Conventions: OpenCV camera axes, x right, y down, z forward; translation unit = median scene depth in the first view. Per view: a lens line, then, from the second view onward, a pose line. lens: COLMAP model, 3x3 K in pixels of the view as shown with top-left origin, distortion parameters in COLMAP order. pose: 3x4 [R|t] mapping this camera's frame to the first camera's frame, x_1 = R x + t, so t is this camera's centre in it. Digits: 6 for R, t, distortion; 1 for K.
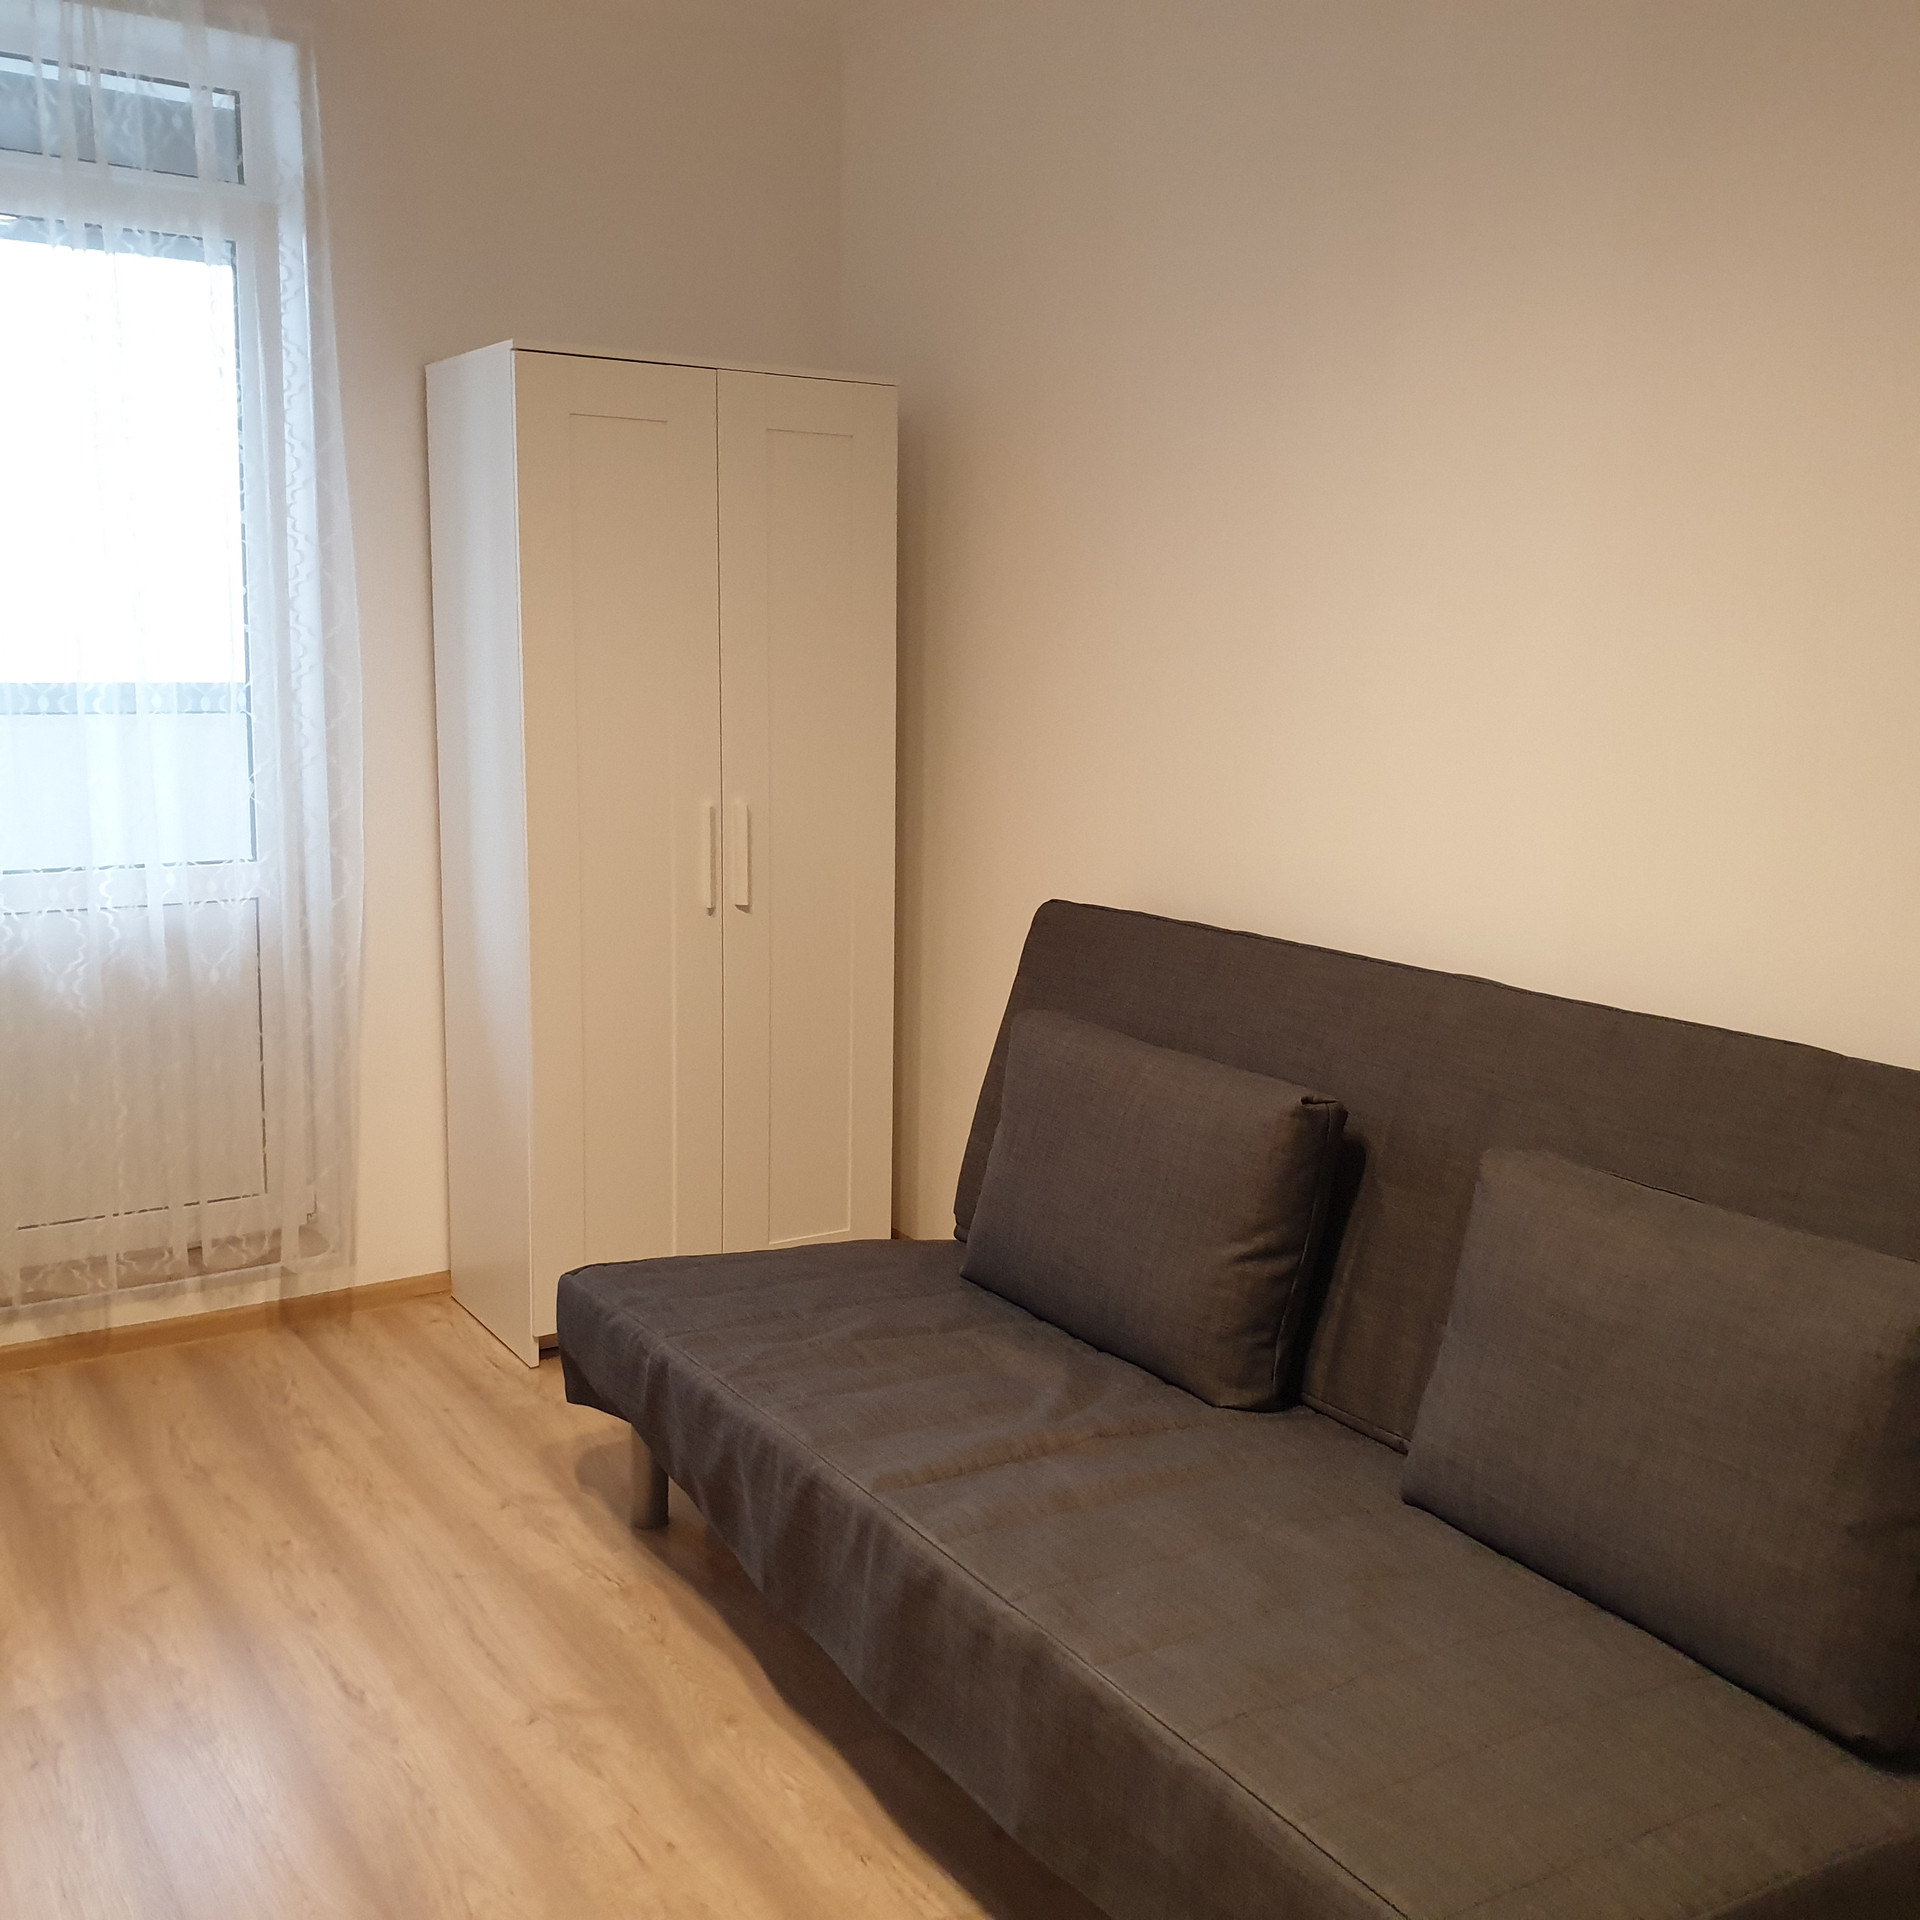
lens RADIAL K [[1997.0, 0, 1026.3], [0, 1997.0, 959.3], [0, 0, 1]] dist [0.016687, 0.033621]
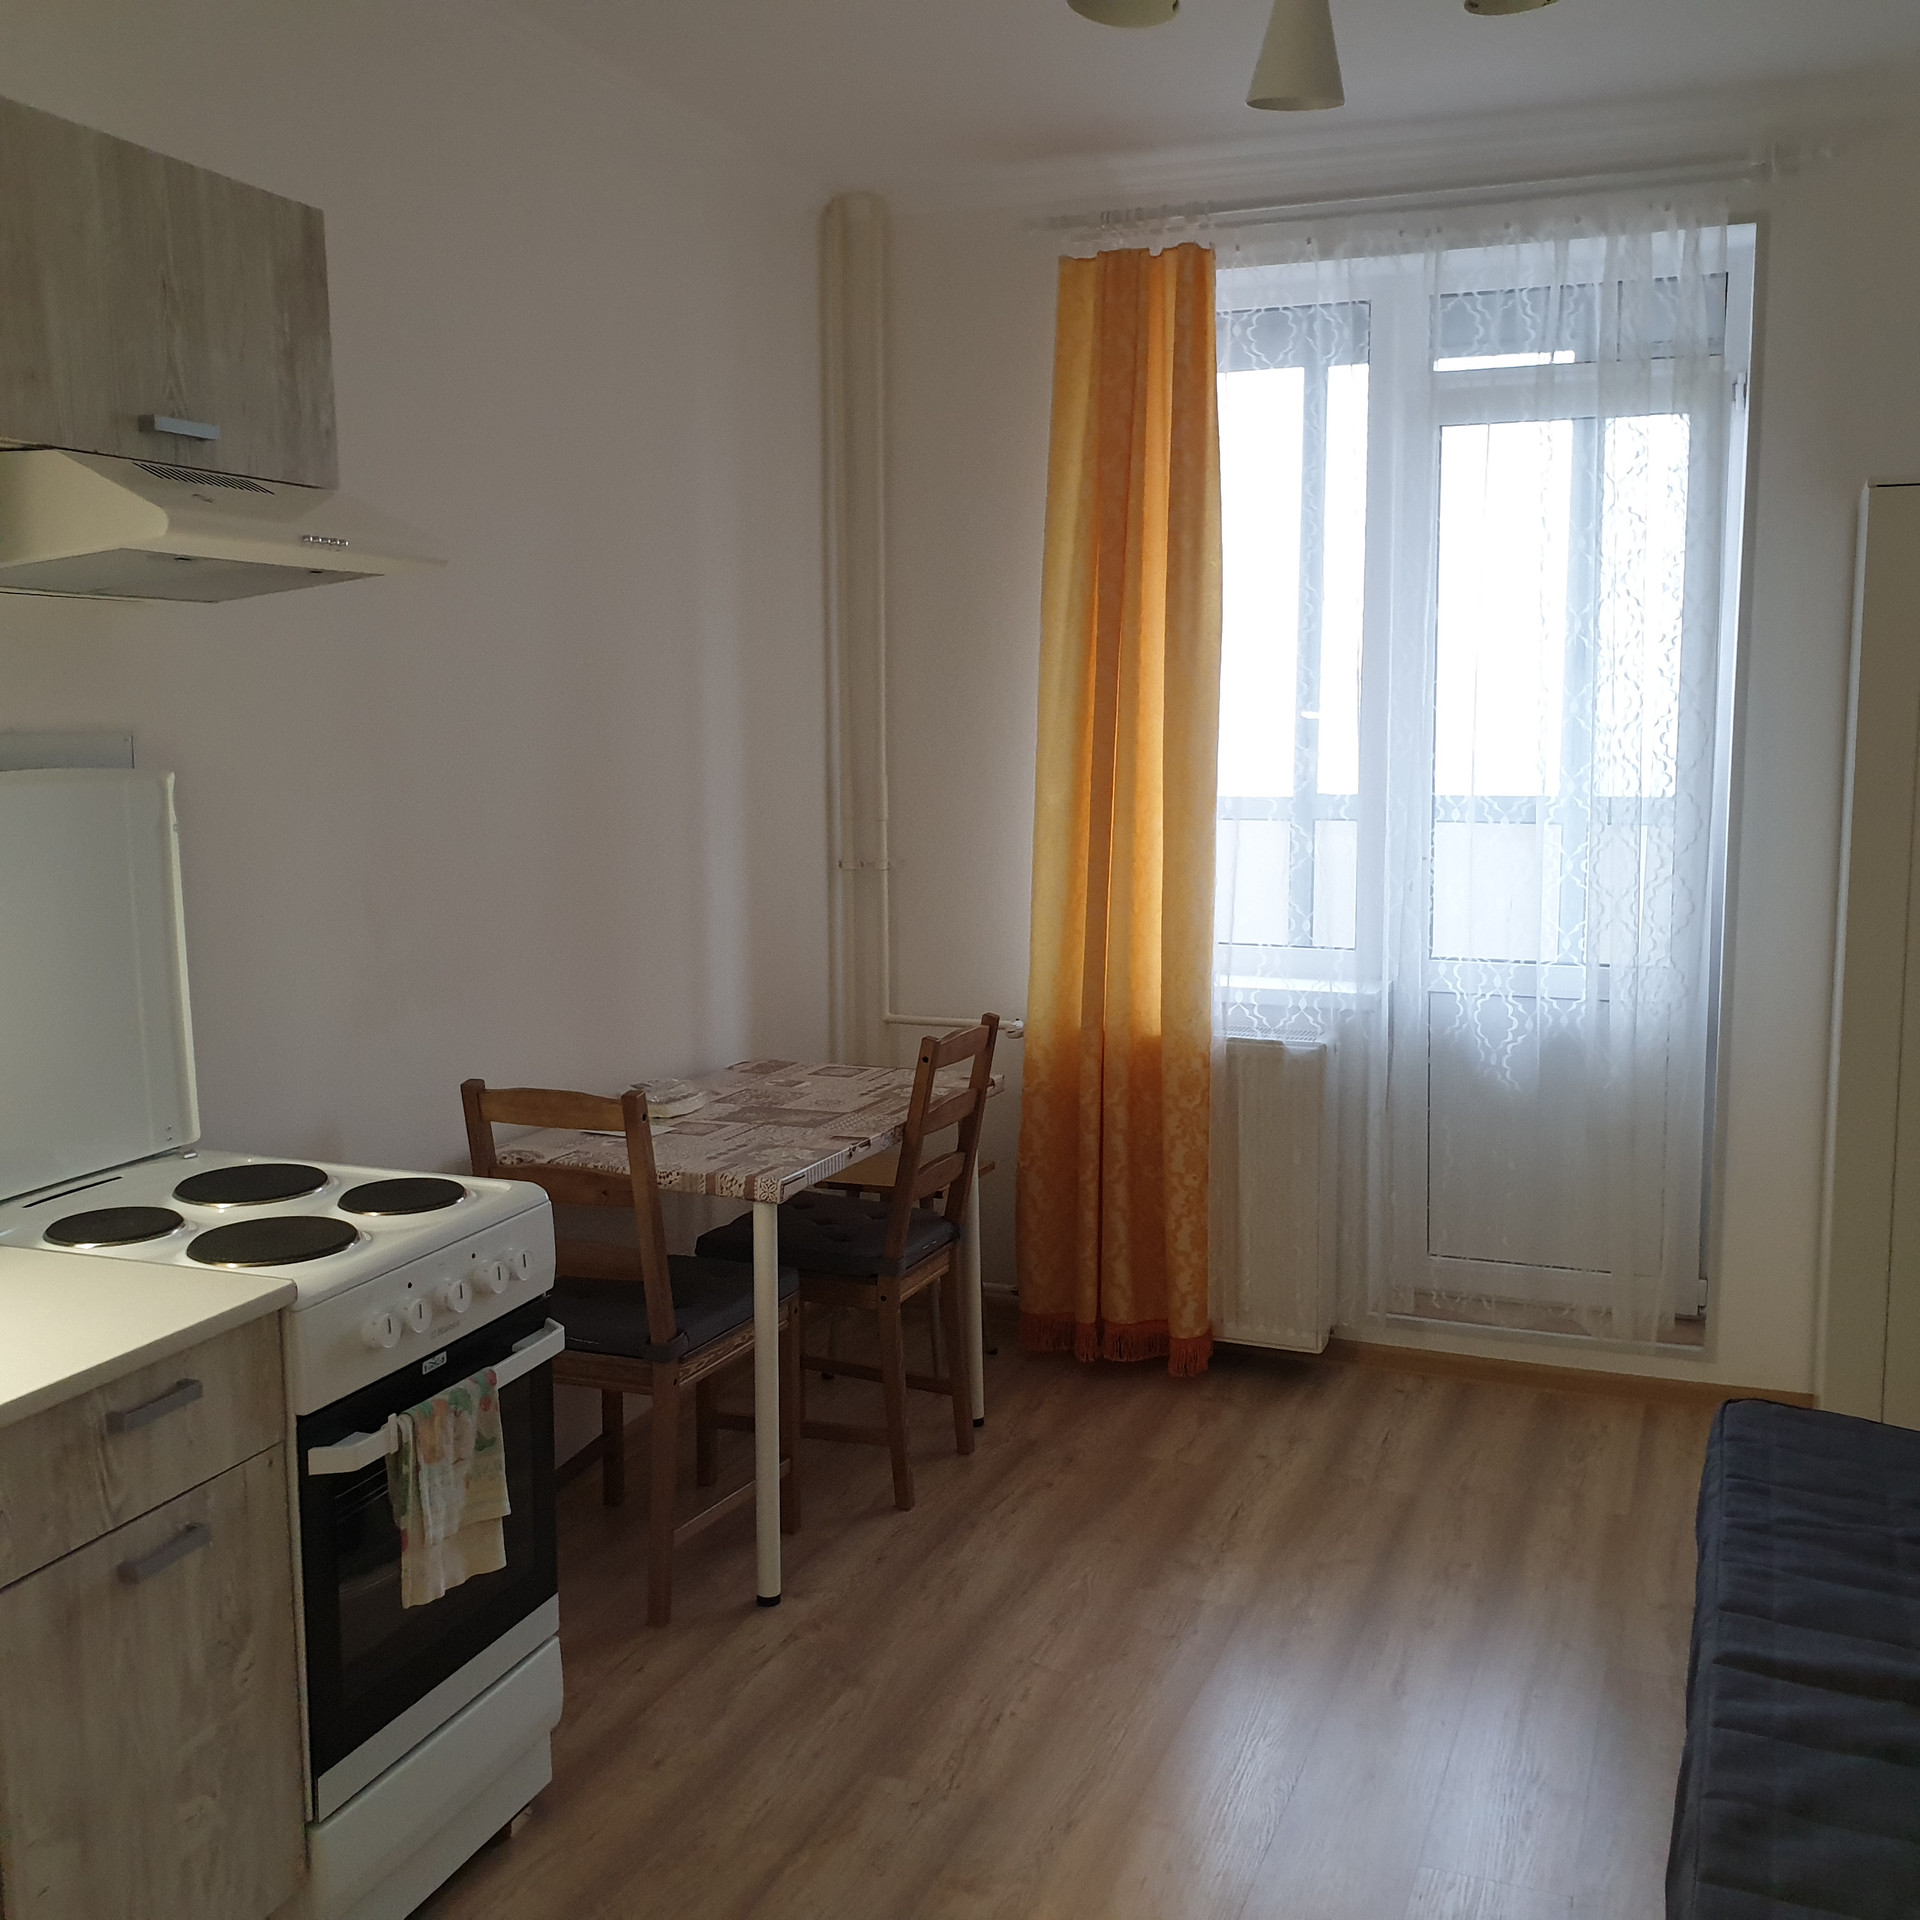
lens RADIAL K [[1990.3, 0, 998.1], [0, 1990.3, 950.7], [0, 0, 1]] dist [0.120187, -0.240133]
pose [[0.581914, 0.087250, -0.808556, 0.356980], [-0.123187, 0.992213, 0.018411, -0.042439], [0.803866, 0.088890, 0.588131, 0.081811]]
